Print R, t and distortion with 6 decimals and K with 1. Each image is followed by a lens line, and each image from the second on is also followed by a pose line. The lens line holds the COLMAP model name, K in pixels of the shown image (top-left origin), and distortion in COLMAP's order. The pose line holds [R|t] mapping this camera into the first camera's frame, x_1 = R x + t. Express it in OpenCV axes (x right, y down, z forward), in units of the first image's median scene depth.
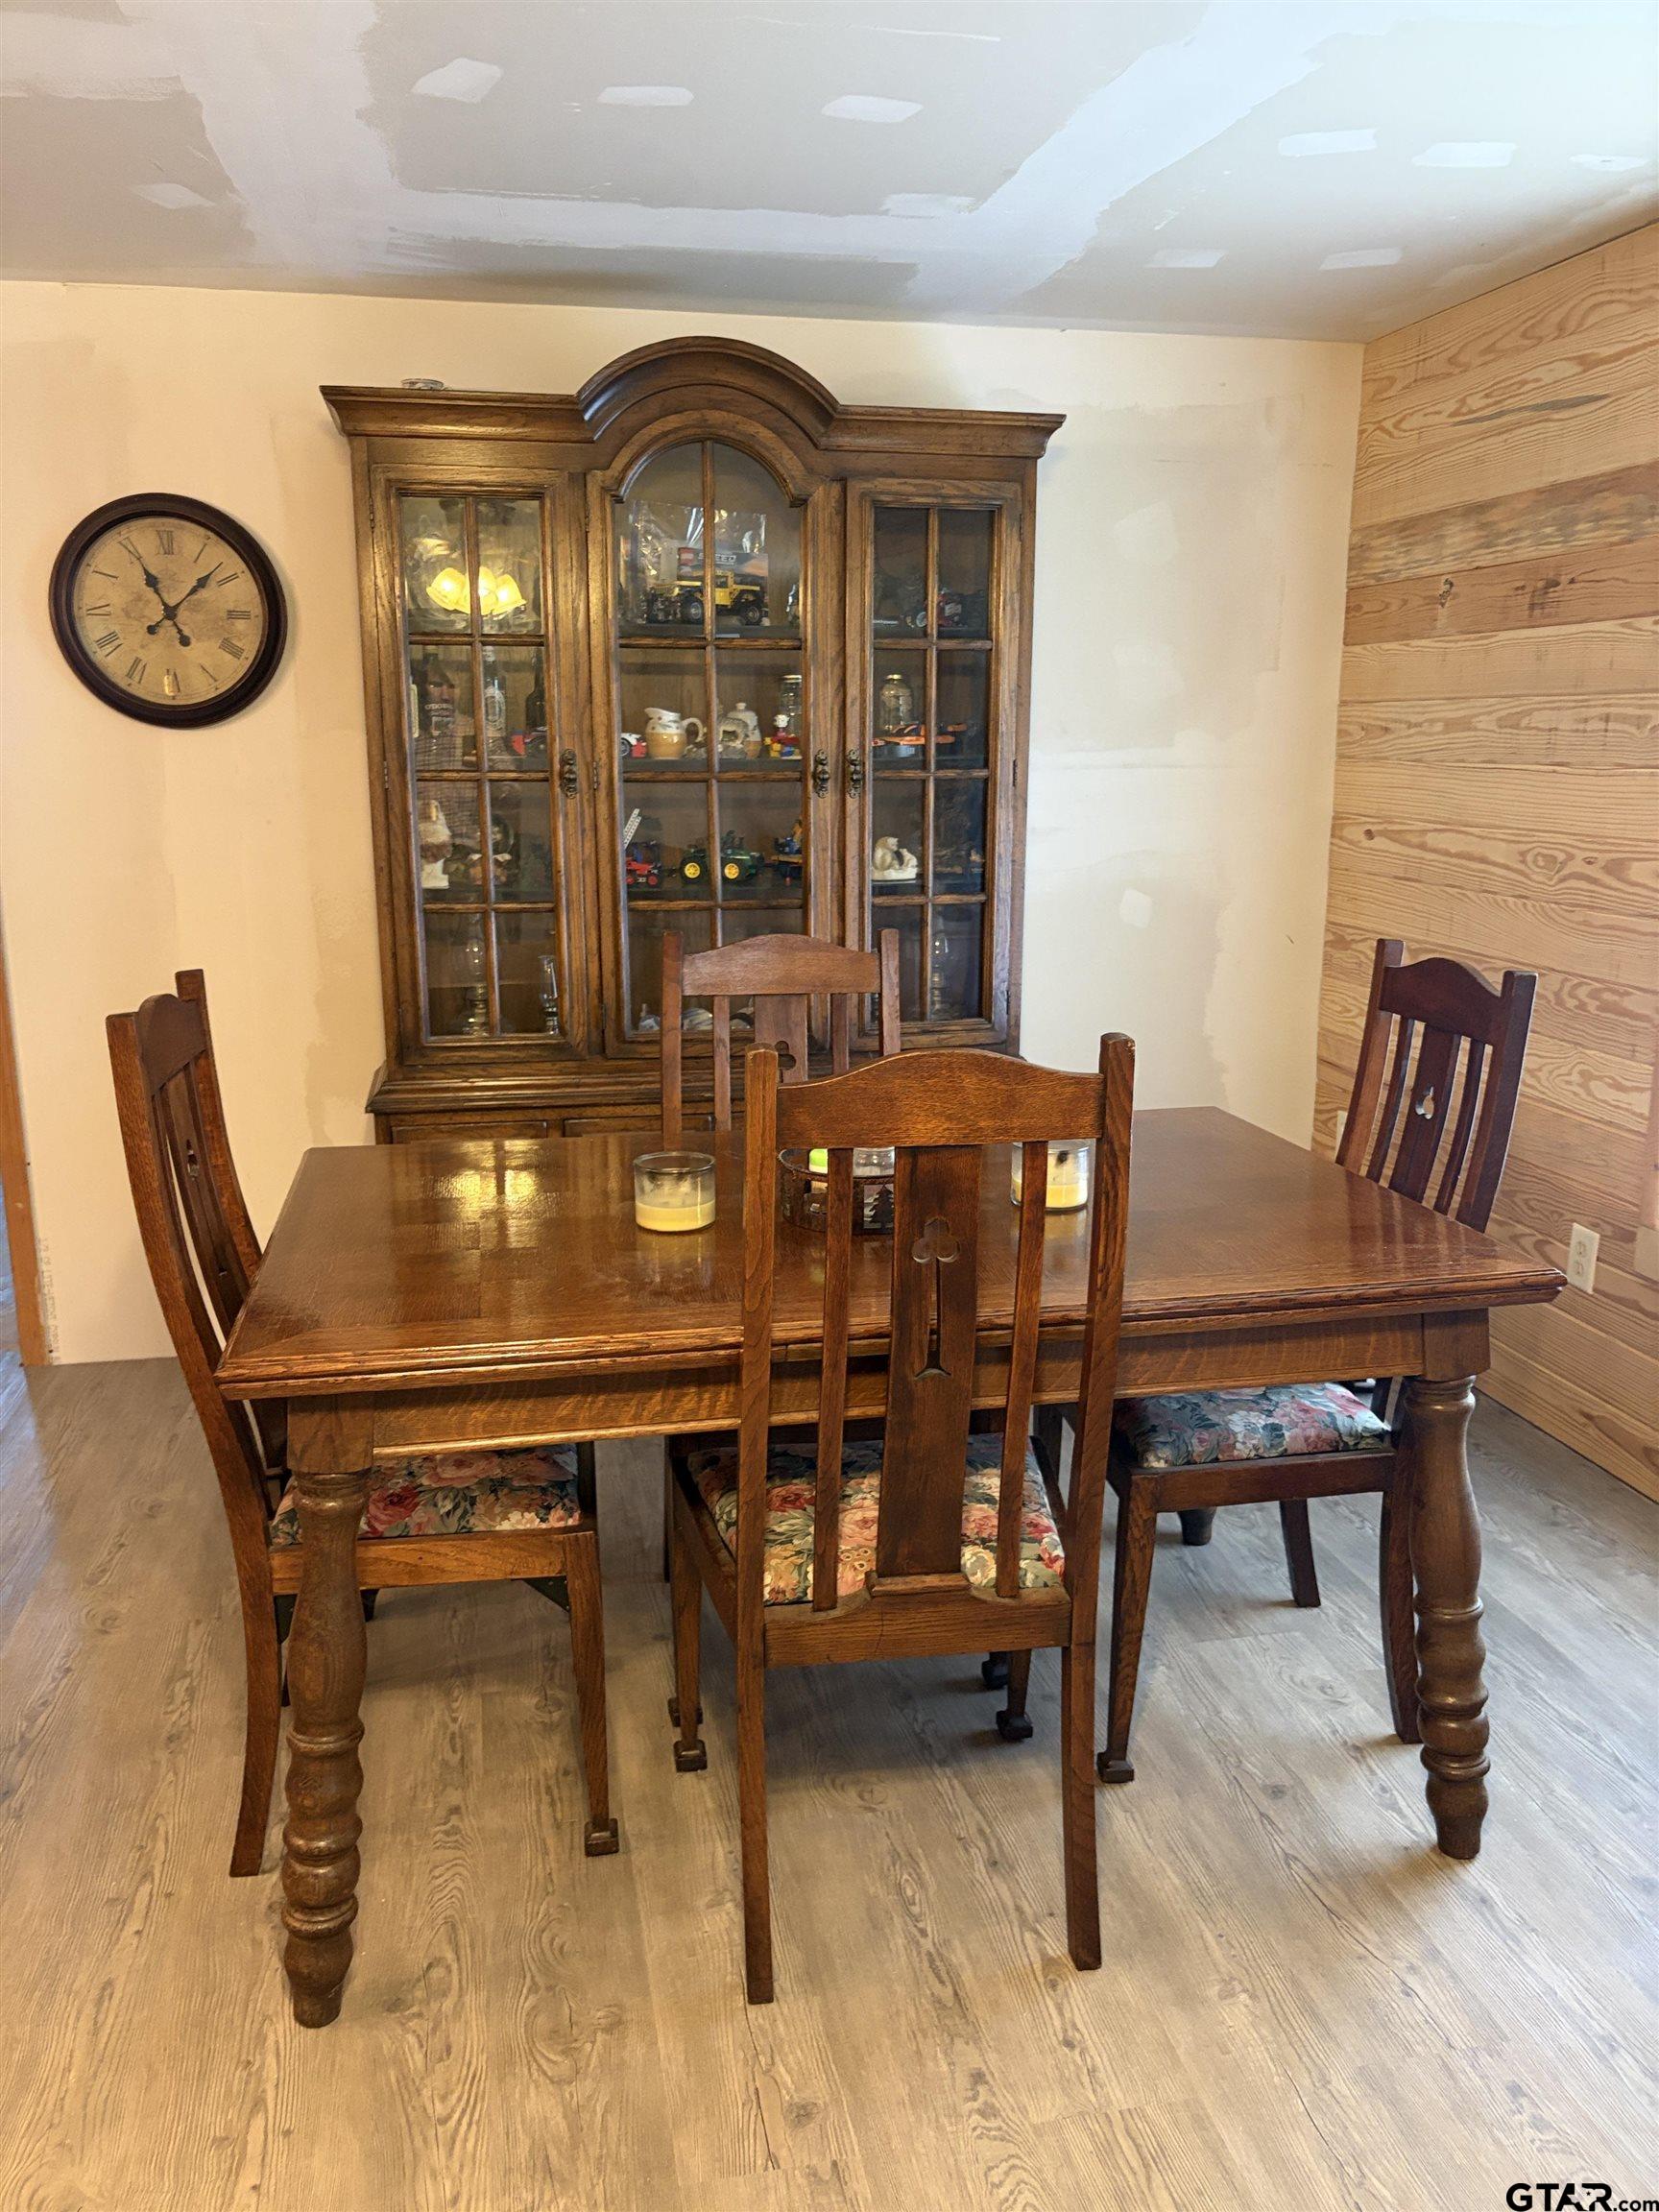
lens RADIAL K [[1672.2, 0, 822.9], [0, 1672.2, 1108.8], [0, 0, 1]] dist [0.040978, -0.041192]
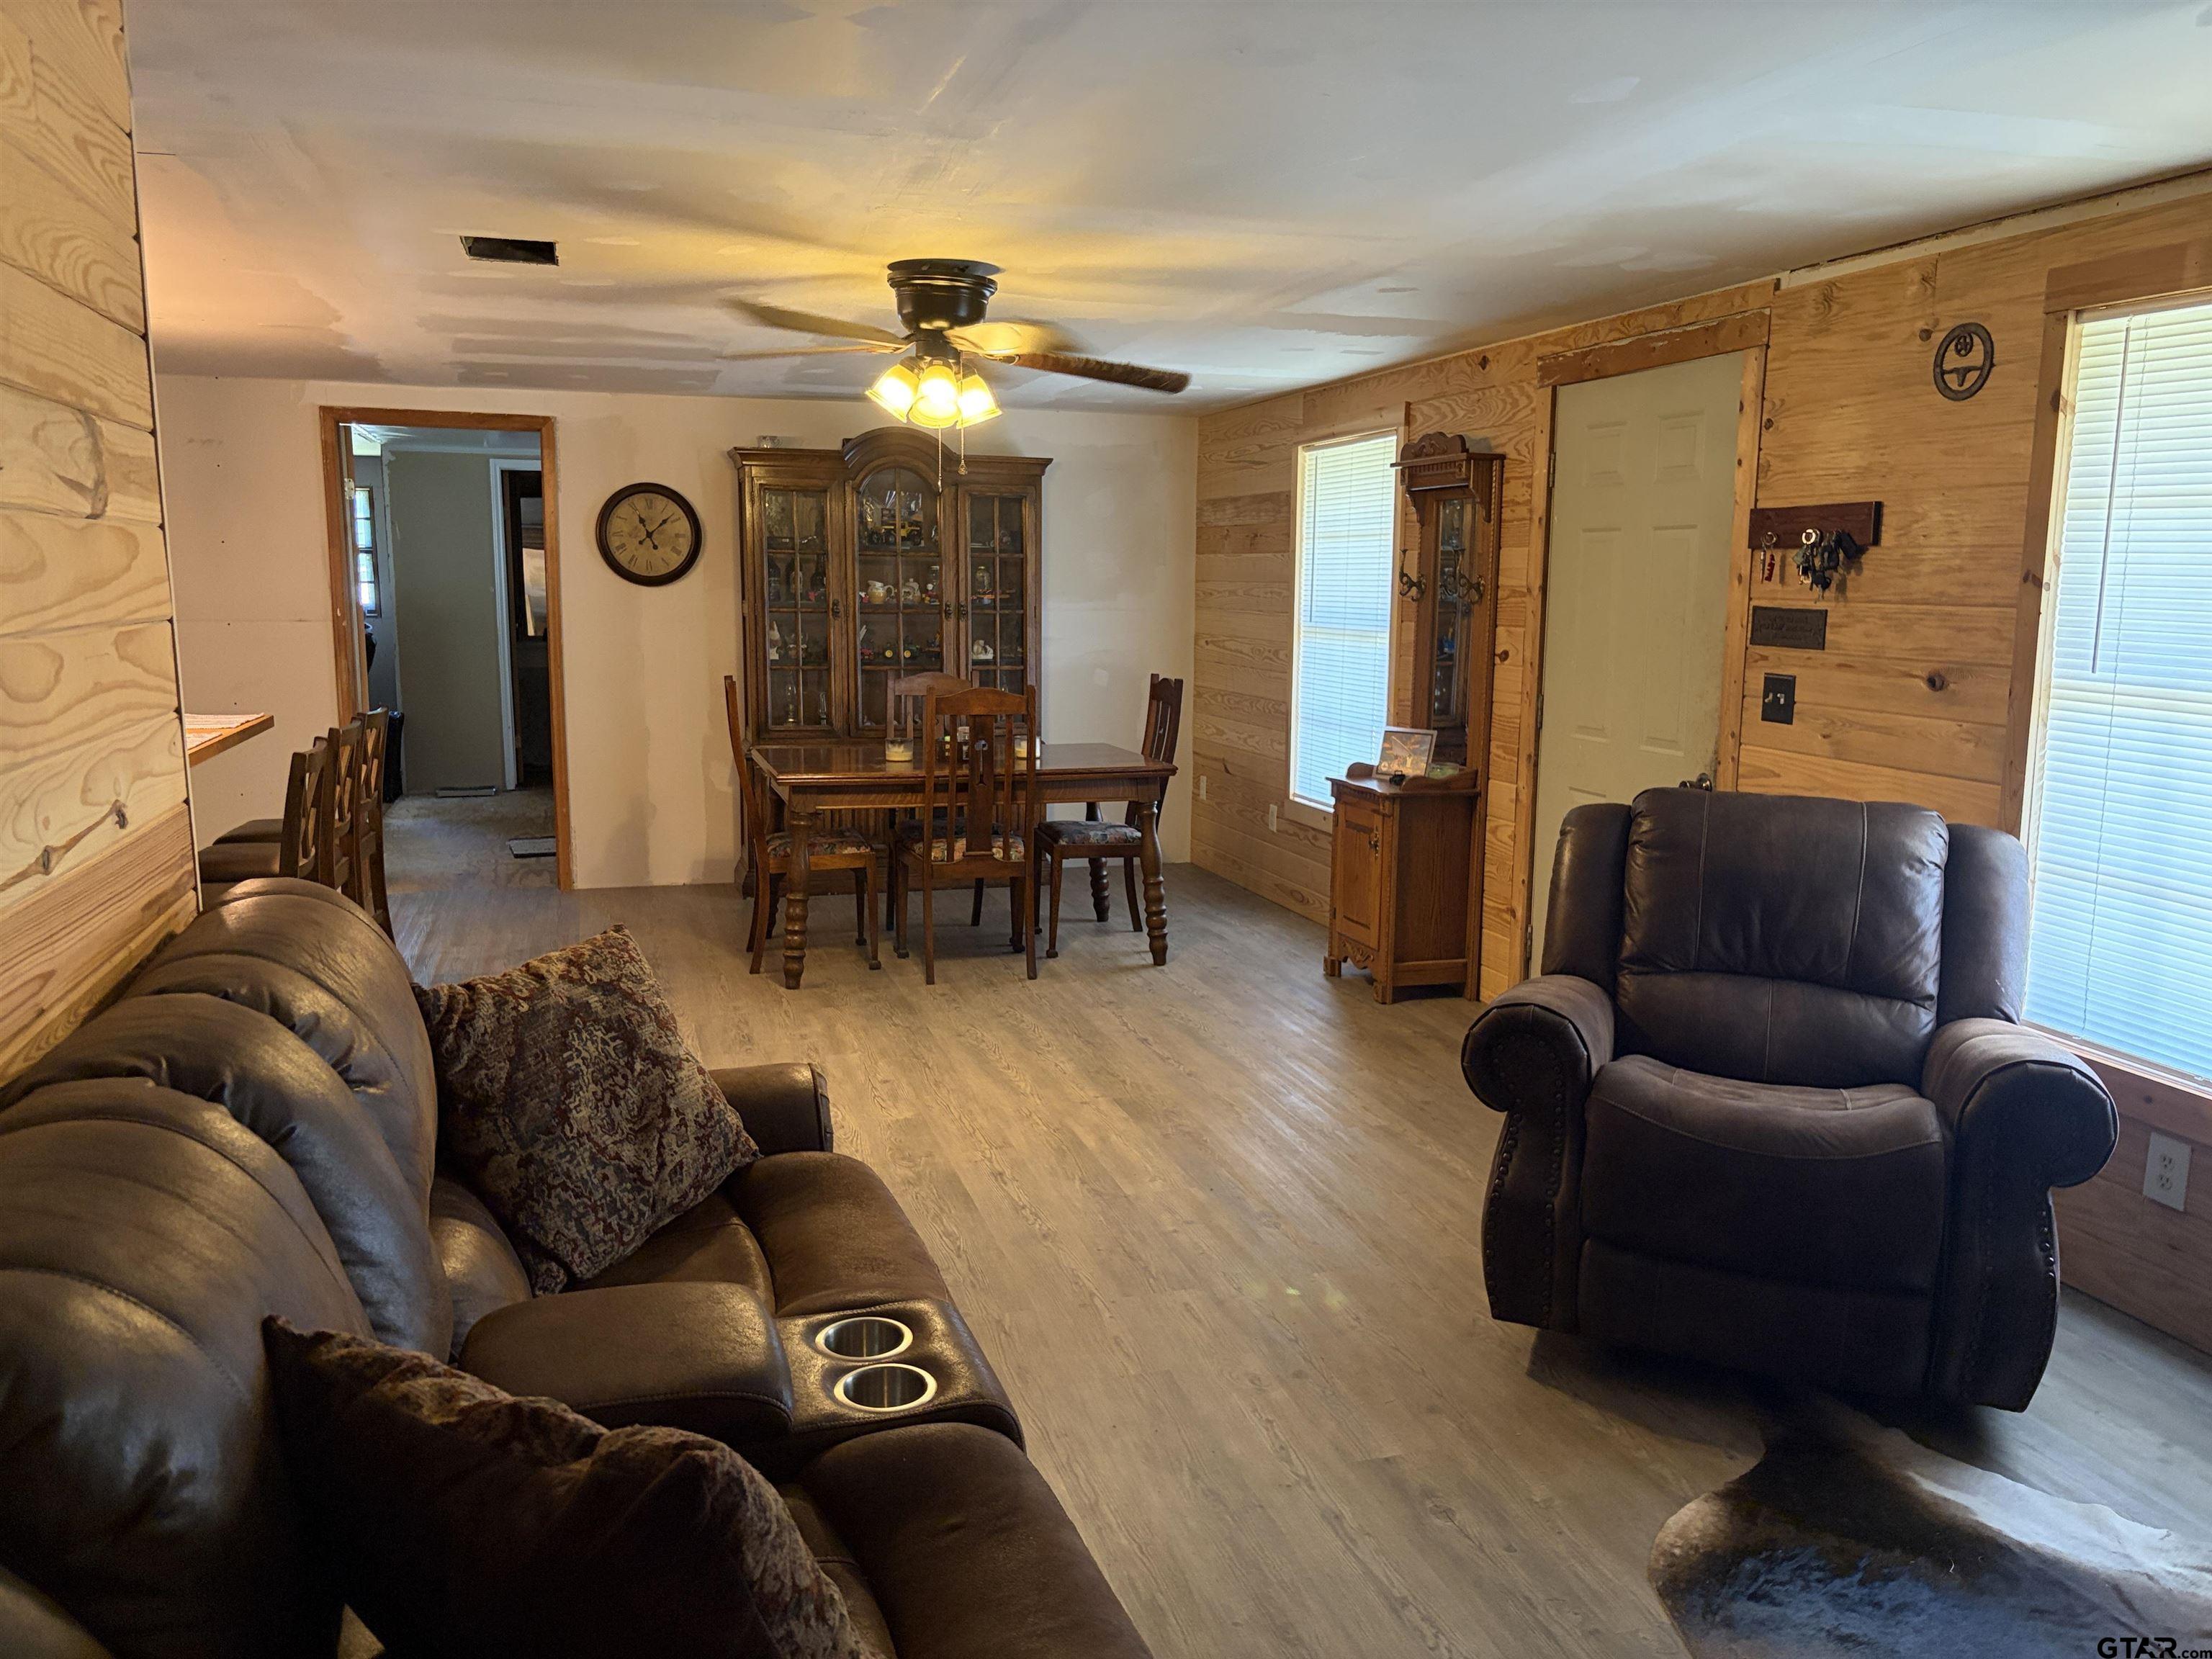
lens RADIAL K [[1672.2, 0, 1142.3], [0, 1672.2, 878.5], [0, 0, 1]] dist [0.040978, -0.041192]
pose [[0.993881, -0.006869, 0.110246, 0.008539], [0.011290, 0.999155, -0.039526, 0.285147], [-0.109881, 0.040529, 0.993118, -1.416614]]
